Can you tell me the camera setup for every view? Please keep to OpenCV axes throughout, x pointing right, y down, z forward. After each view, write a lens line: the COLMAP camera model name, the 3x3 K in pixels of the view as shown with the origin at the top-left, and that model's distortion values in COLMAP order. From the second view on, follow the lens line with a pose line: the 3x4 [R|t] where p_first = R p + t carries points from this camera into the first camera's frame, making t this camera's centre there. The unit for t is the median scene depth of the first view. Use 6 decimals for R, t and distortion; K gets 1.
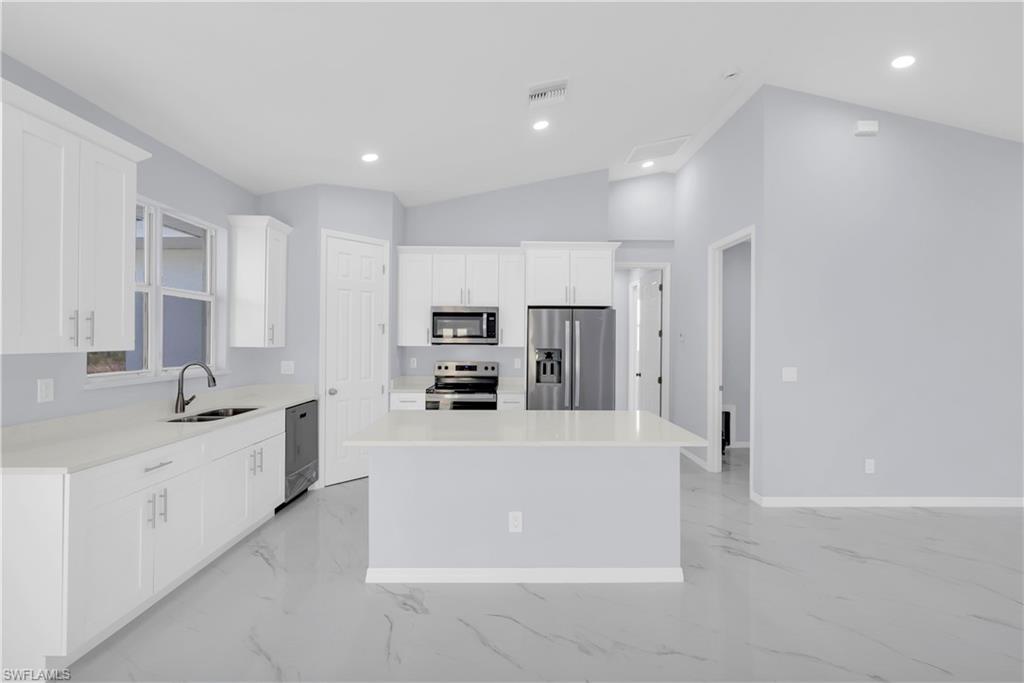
lens RADIAL K [[450.8, 0, 512.0], [0, 450.8, 341.5], [0, 0, 1]] dist [0.000167, -0.000045]
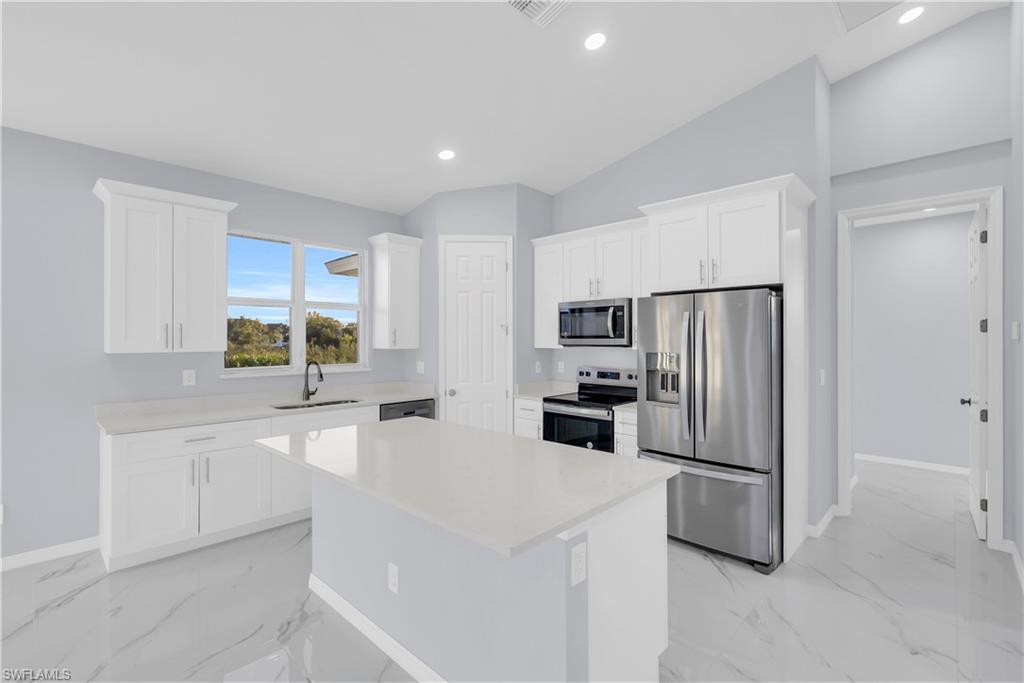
lens RADIAL K [[456.8, 0, 517.4], [0, 456.8, 339.1], [0, 0, 1]] dist [-0.002449, -0.000426]
pose [[0.725245, -0.010004, -0.688418, 0.397184], [0.005149, 0.999945, -0.009107, 0.000005], [0.688471, 0.003060, 0.725257, 0.327460]]
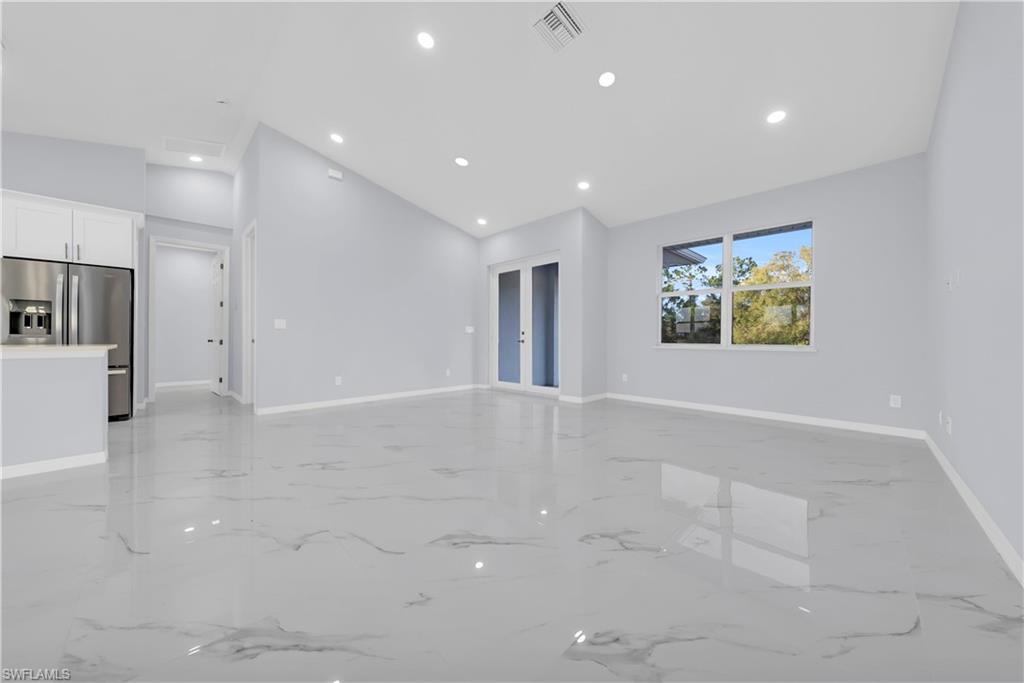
lens RADIAL K [[360.0, 0, 512.7], [0, 360.0, 337.1], [0, 0, 1]] dist [0.001902, 0.000116]
pose [[0.714989, -0.000371, 0.699136, 0.279627], [0.005987, 0.999966, -0.005592, 0.107812], [-0.699110, 0.008184, 0.714967, -0.321502]]
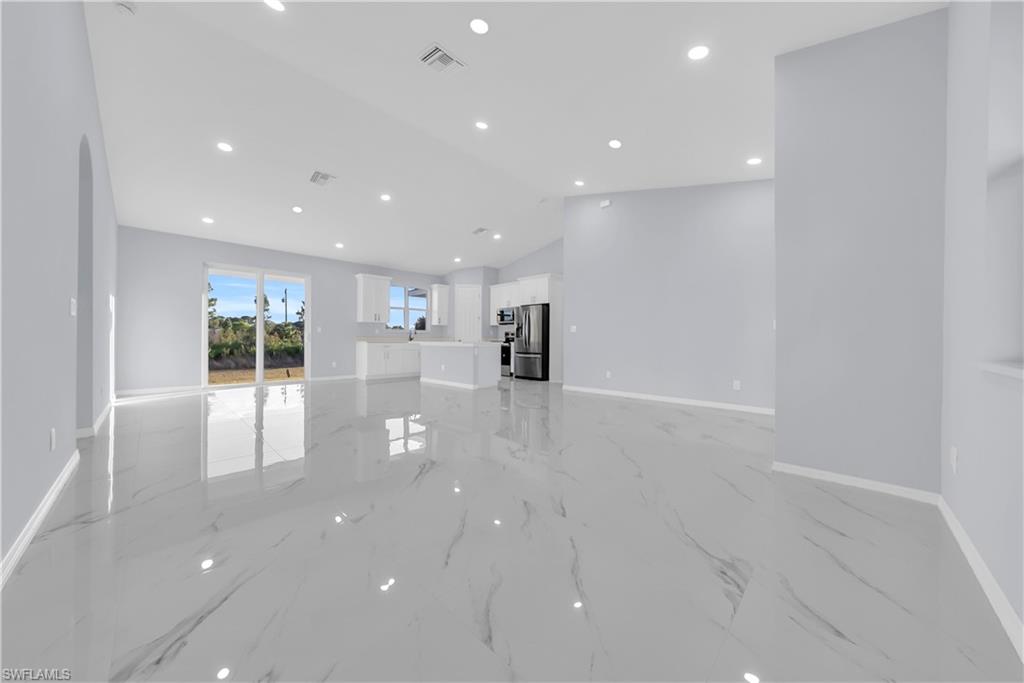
lens RADIAL K [[351.5, 0, 518.6], [0, 351.5, 340.1], [0, 0, 1]] dist [0.000343, -0.000032]
pose [[0.712200, -0.004913, -0.701959, 1.349895], [-0.000905, 0.999968, -0.007917, 0.116416], [0.701976, 0.006274, 0.712173, -0.311269]]
